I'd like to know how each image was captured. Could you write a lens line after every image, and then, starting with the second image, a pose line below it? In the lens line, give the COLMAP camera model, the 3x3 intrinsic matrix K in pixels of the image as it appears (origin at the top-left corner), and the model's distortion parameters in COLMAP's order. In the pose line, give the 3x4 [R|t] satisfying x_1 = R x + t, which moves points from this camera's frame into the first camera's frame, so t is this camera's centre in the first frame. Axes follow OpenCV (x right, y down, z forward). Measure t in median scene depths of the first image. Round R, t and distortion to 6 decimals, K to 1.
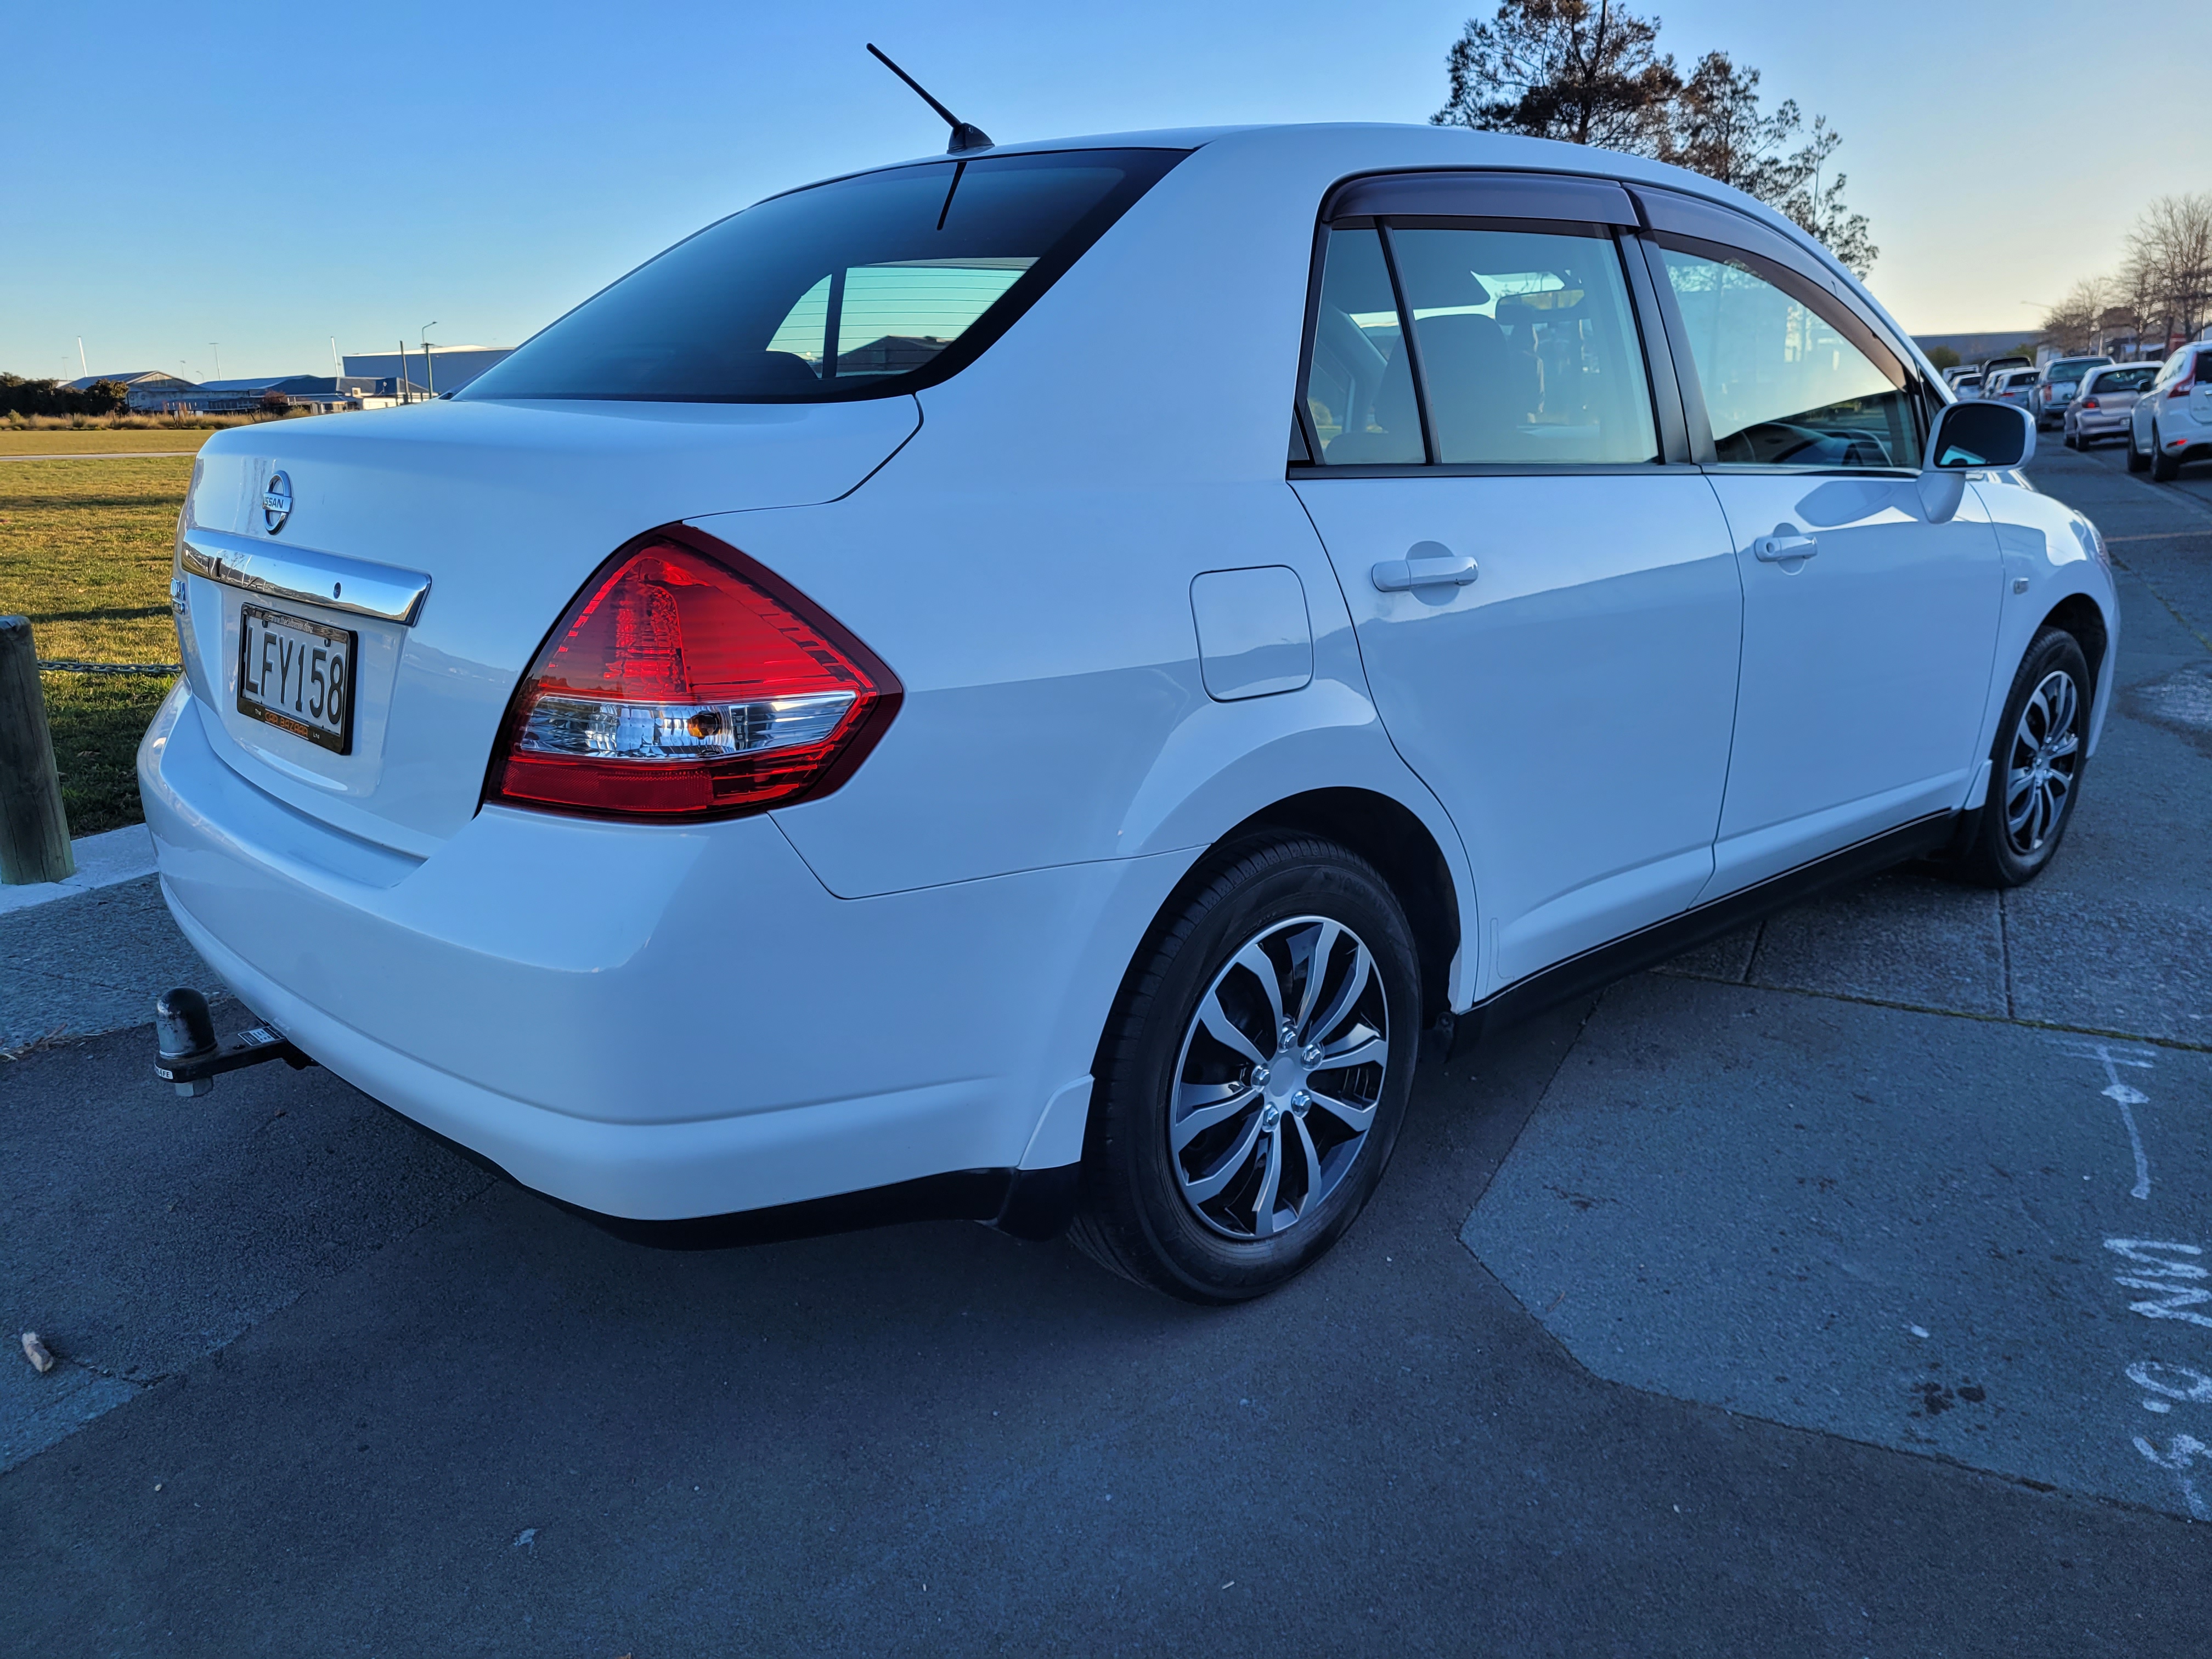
lens RADIAL K [[1659.7, 0, 1106.0], [0, 1659.7, 815.2], [0, 0, 1]] dist [0.014457, 0.000706]
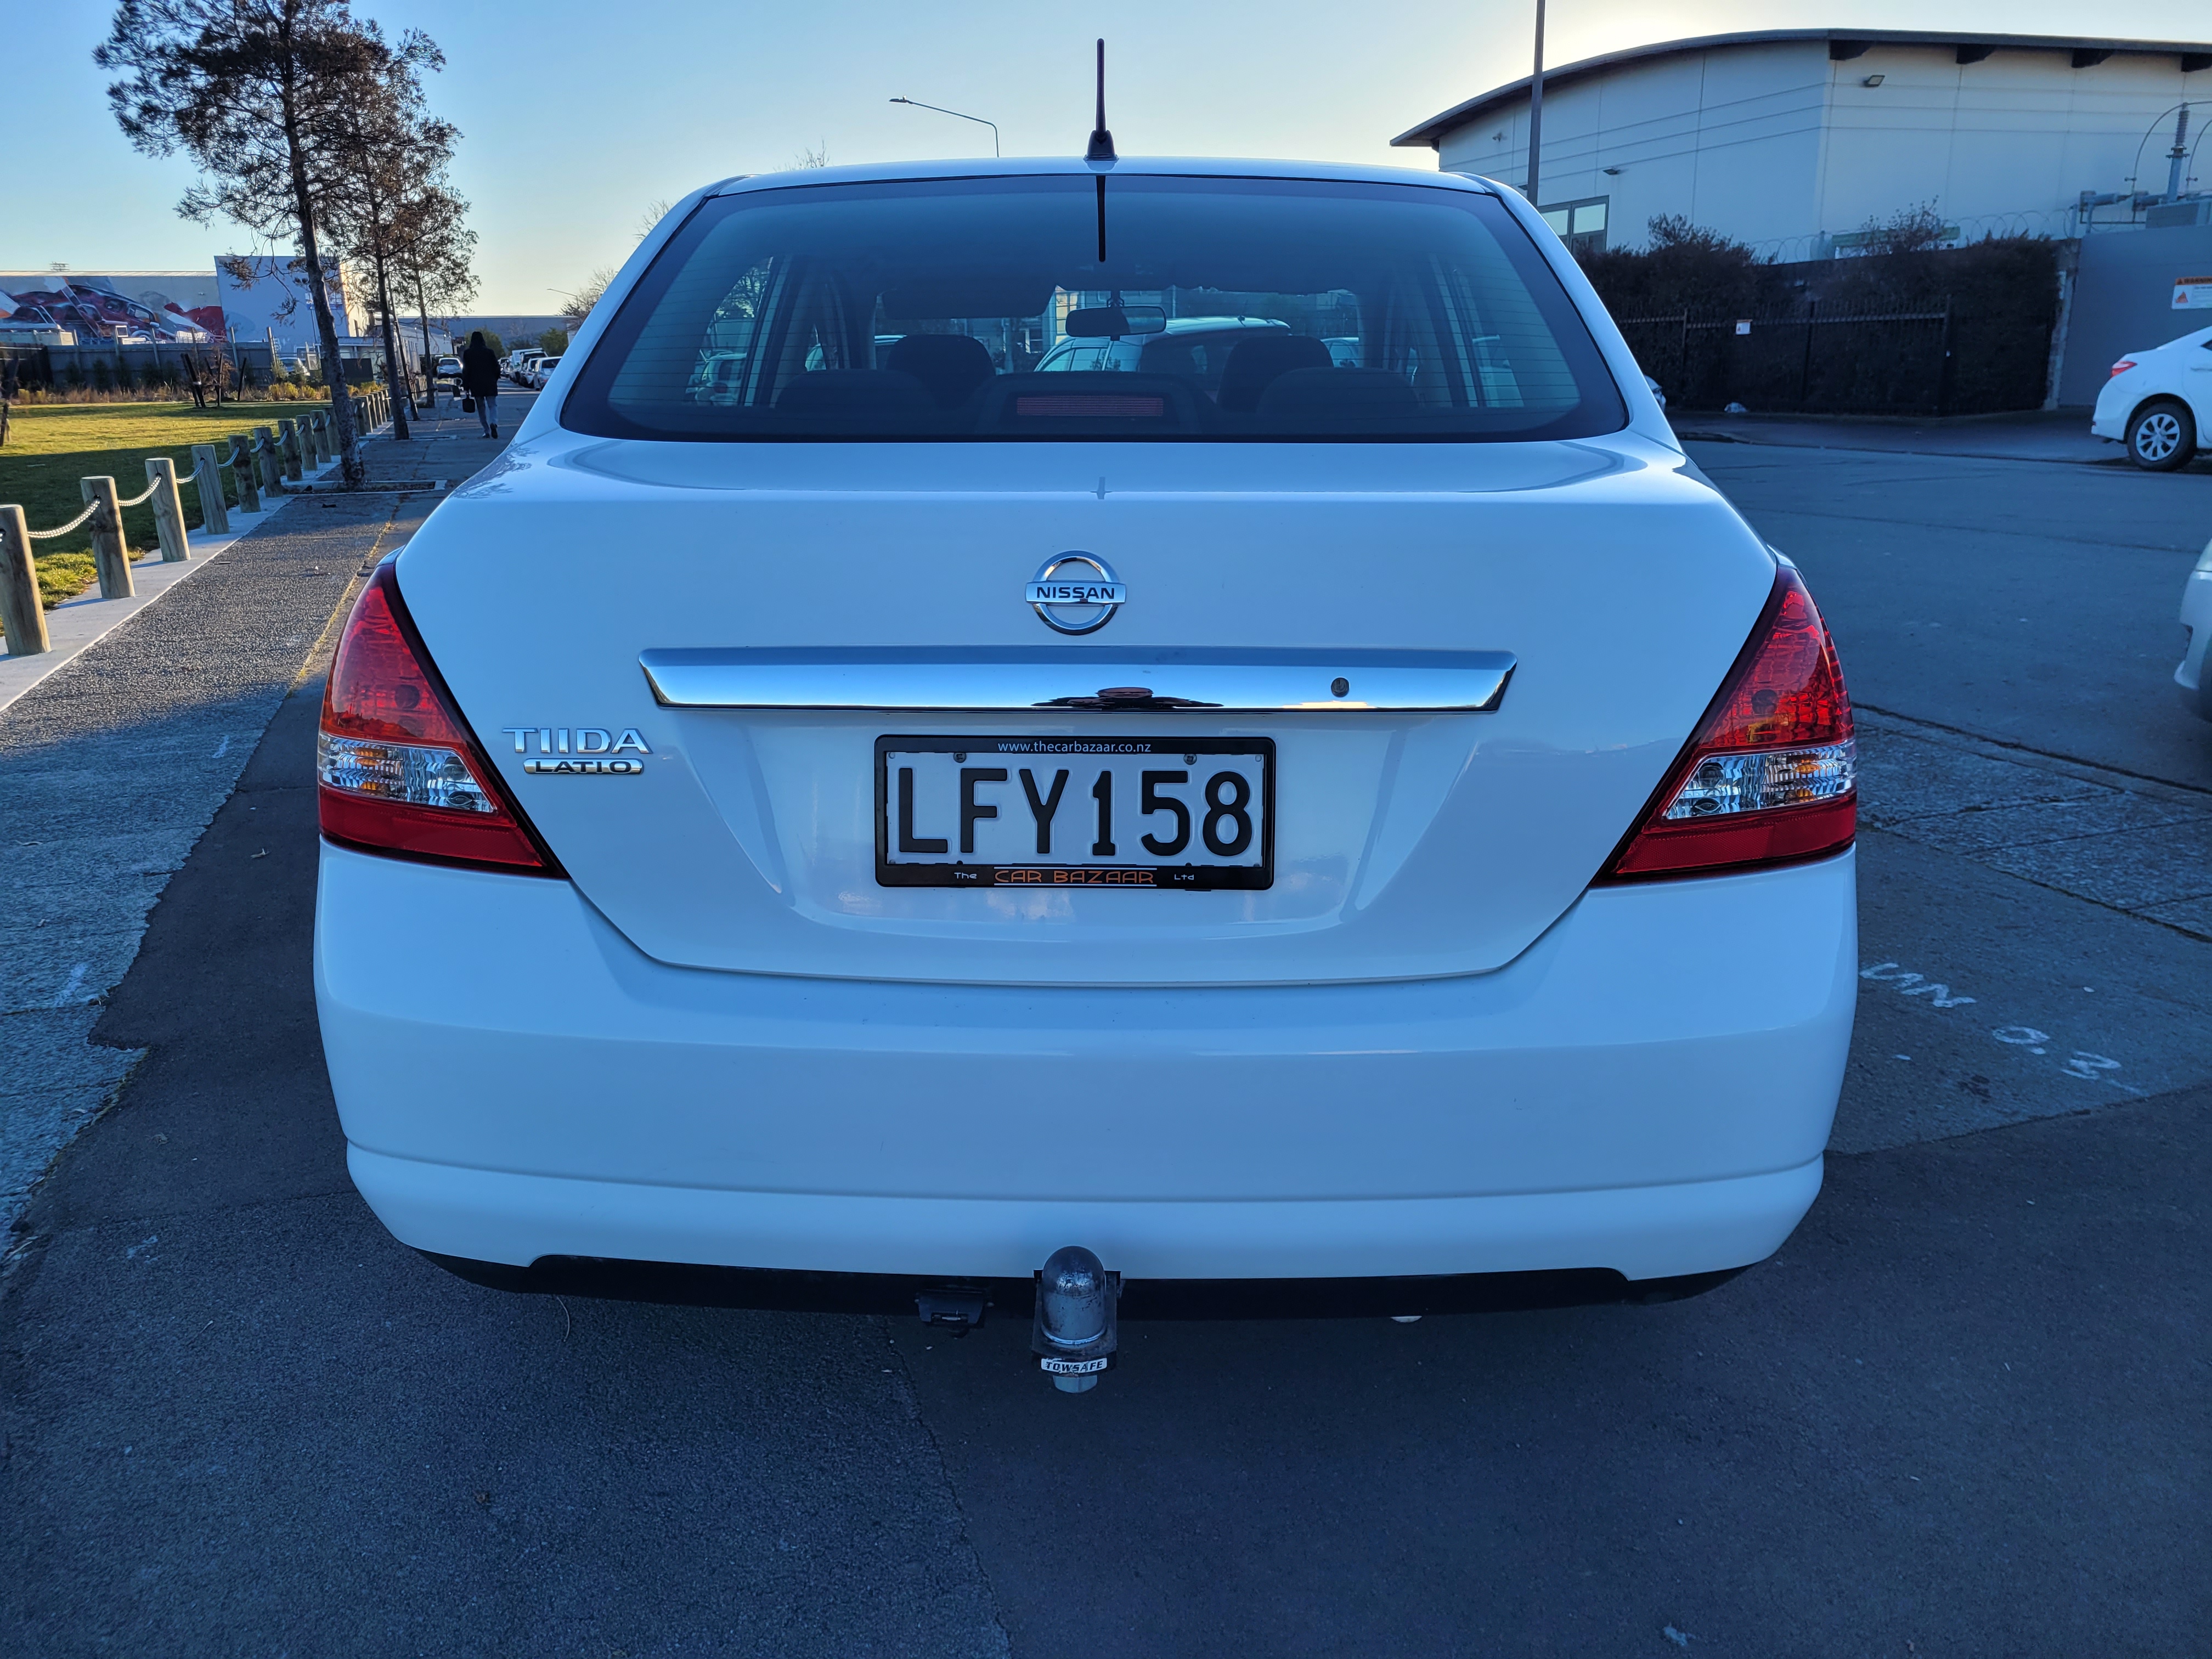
lens RADIAL K [[1659.7, 0, 1106.0], [0, 1659.7, 815.2], [0, 0, 1]] dist [0.014457, 0.000706]
pose [[0.697068, -0.179303, 0.694224, -0.952916], [0.171006, 0.981861, 0.081887, -0.134920], [-0.696314, 0.061635, 0.715086, 0.421686]]
